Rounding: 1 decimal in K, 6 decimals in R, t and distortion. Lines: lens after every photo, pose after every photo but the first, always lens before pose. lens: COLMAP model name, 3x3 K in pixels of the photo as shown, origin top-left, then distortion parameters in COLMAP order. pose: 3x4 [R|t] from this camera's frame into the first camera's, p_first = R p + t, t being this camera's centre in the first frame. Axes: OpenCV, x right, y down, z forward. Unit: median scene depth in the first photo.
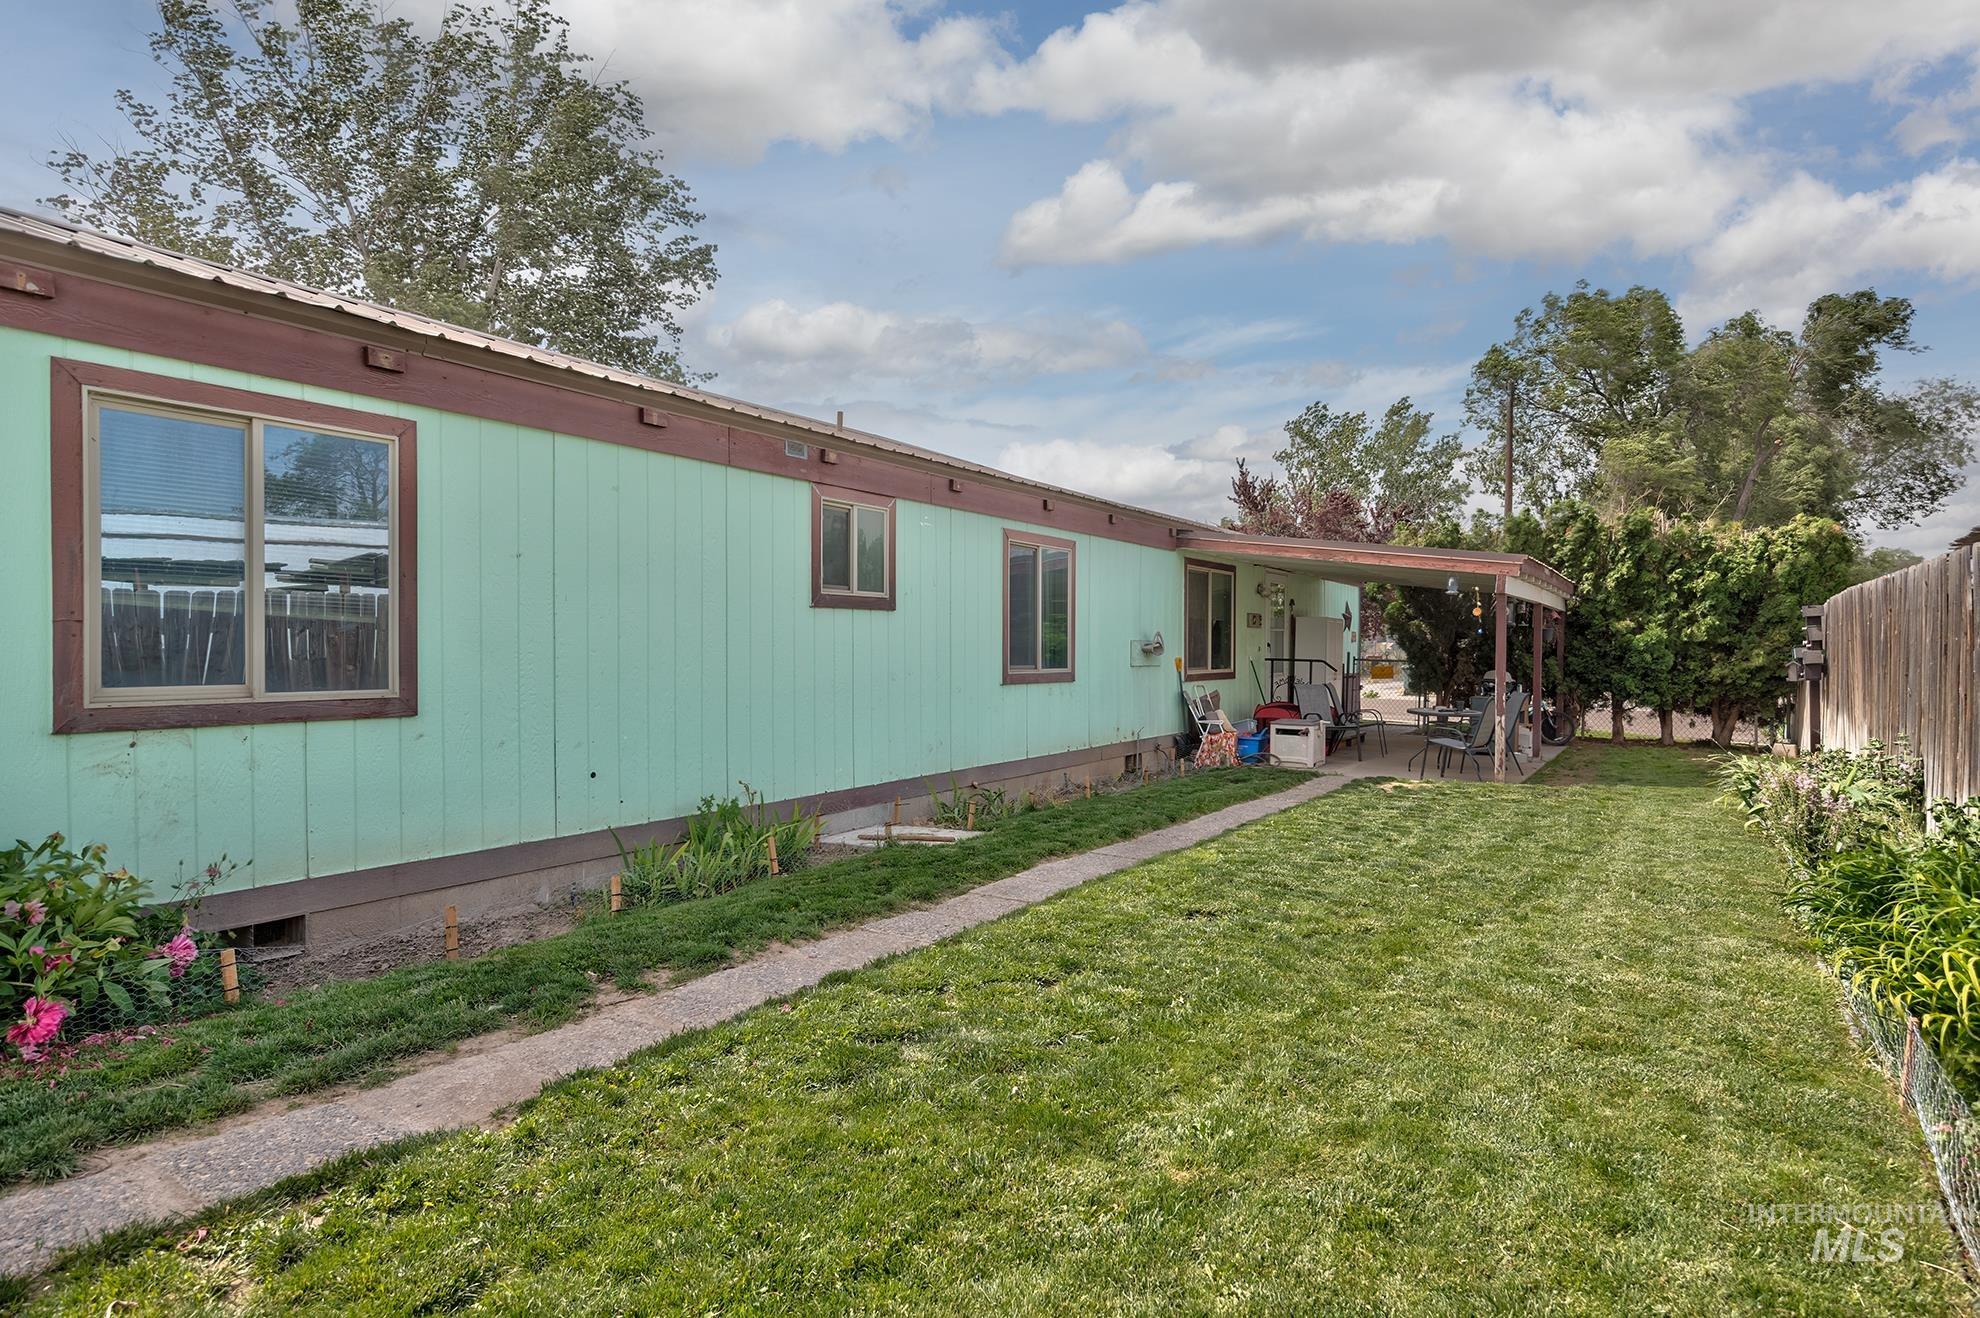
lens RADIAL K [[1094.0, 0, 993.6], [0, 1094.0, 653.4], [0, 0, 1]] dist [-0.000049, 0.000351]
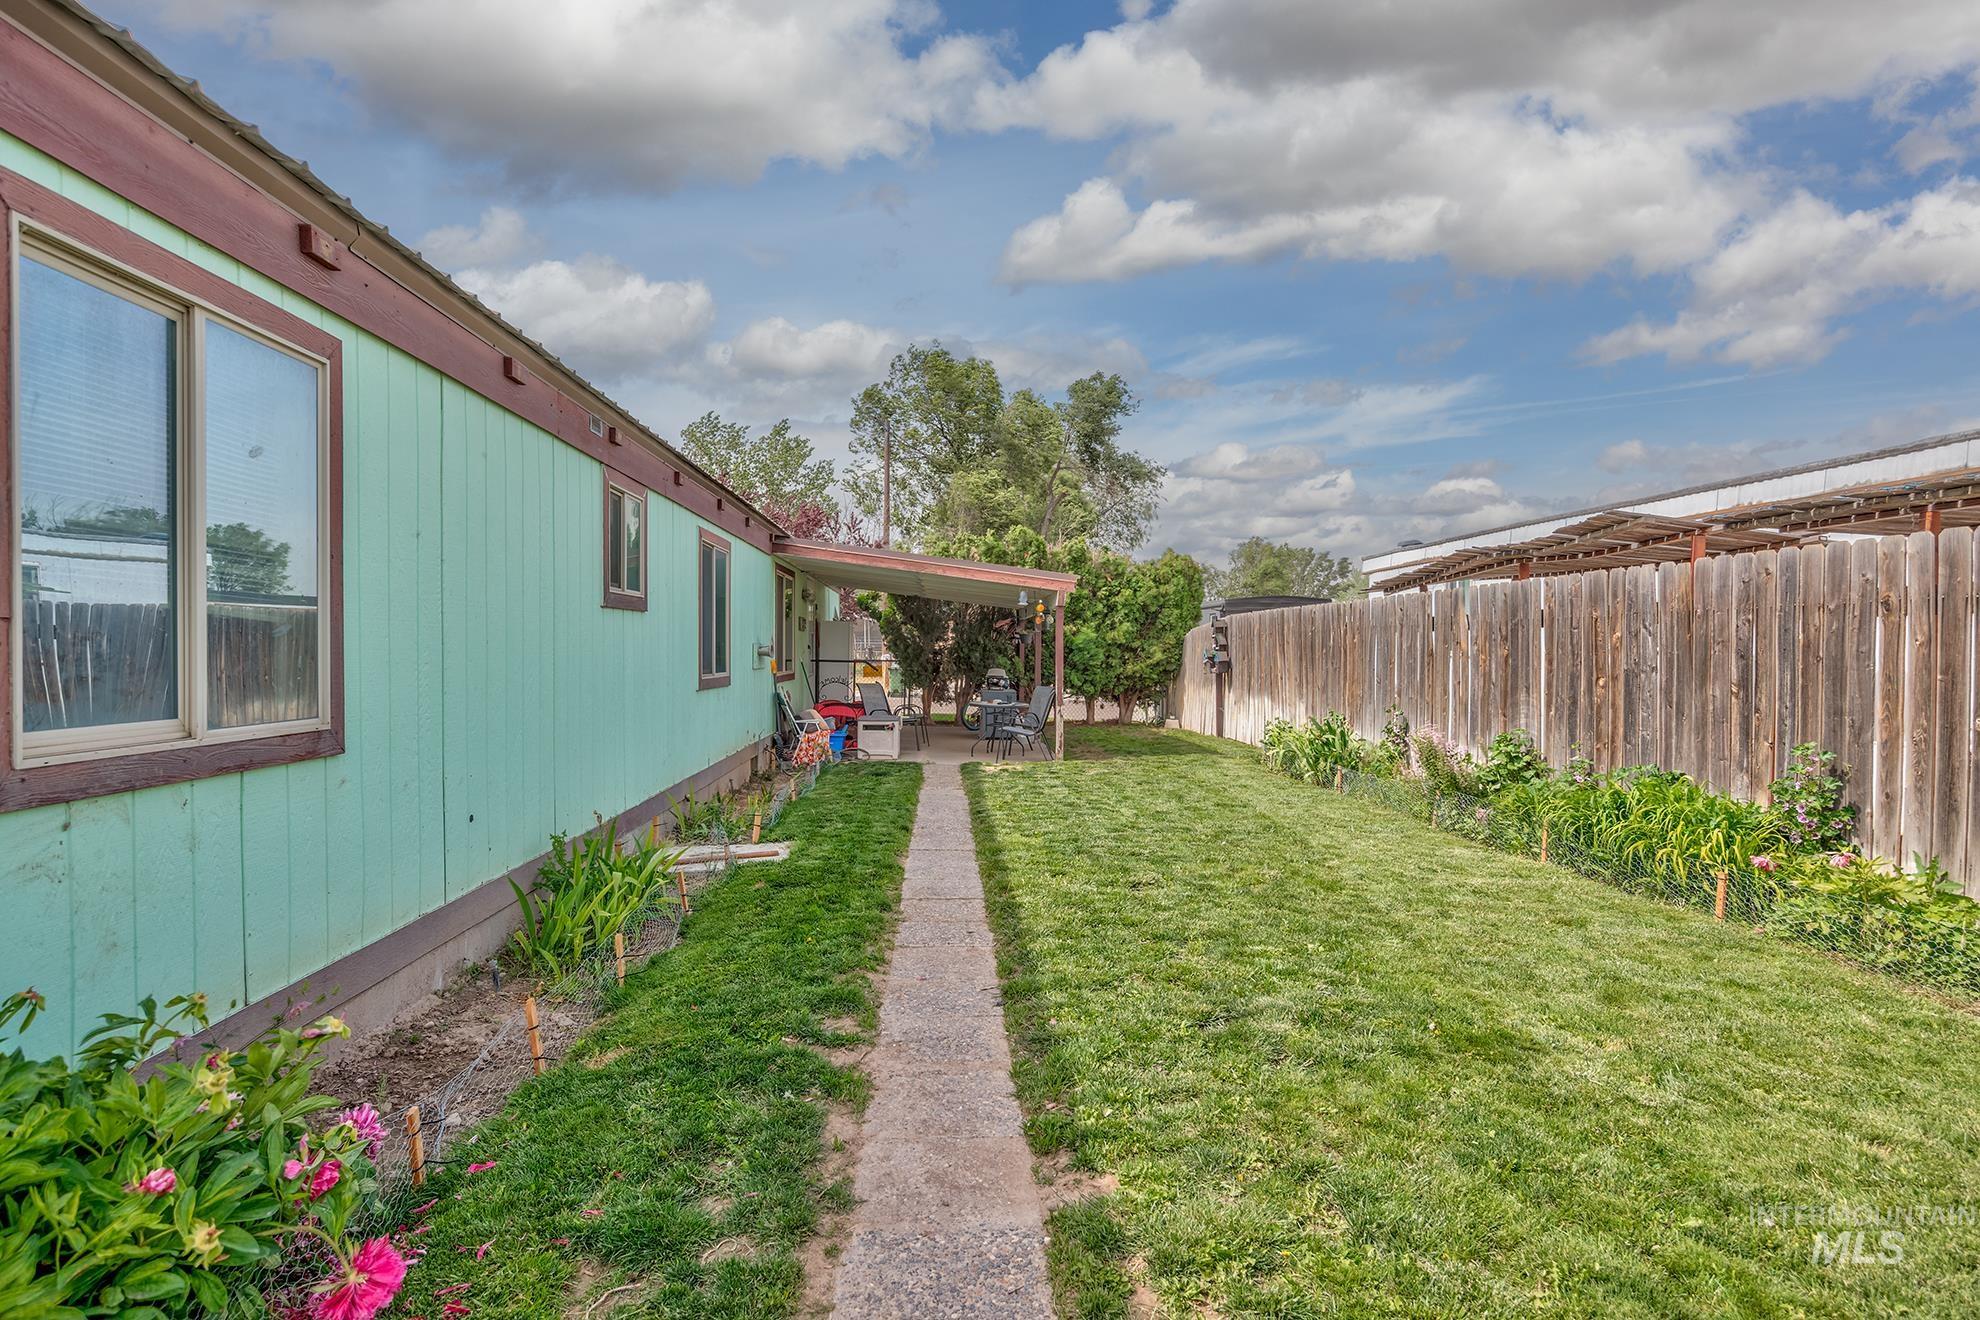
lens RADIAL K [[1057.2, 0, 990.0], [0, 1057.2, 660.0], [0, 0, 1]] dist [-0.000349, -0.000510]
pose [[0.812744, -0.010524, 0.582526, -0.655496], [0.006821, 0.999940, 0.008548, -0.008303], [-0.582581, -0.002974, 0.812767, 0.216394]]
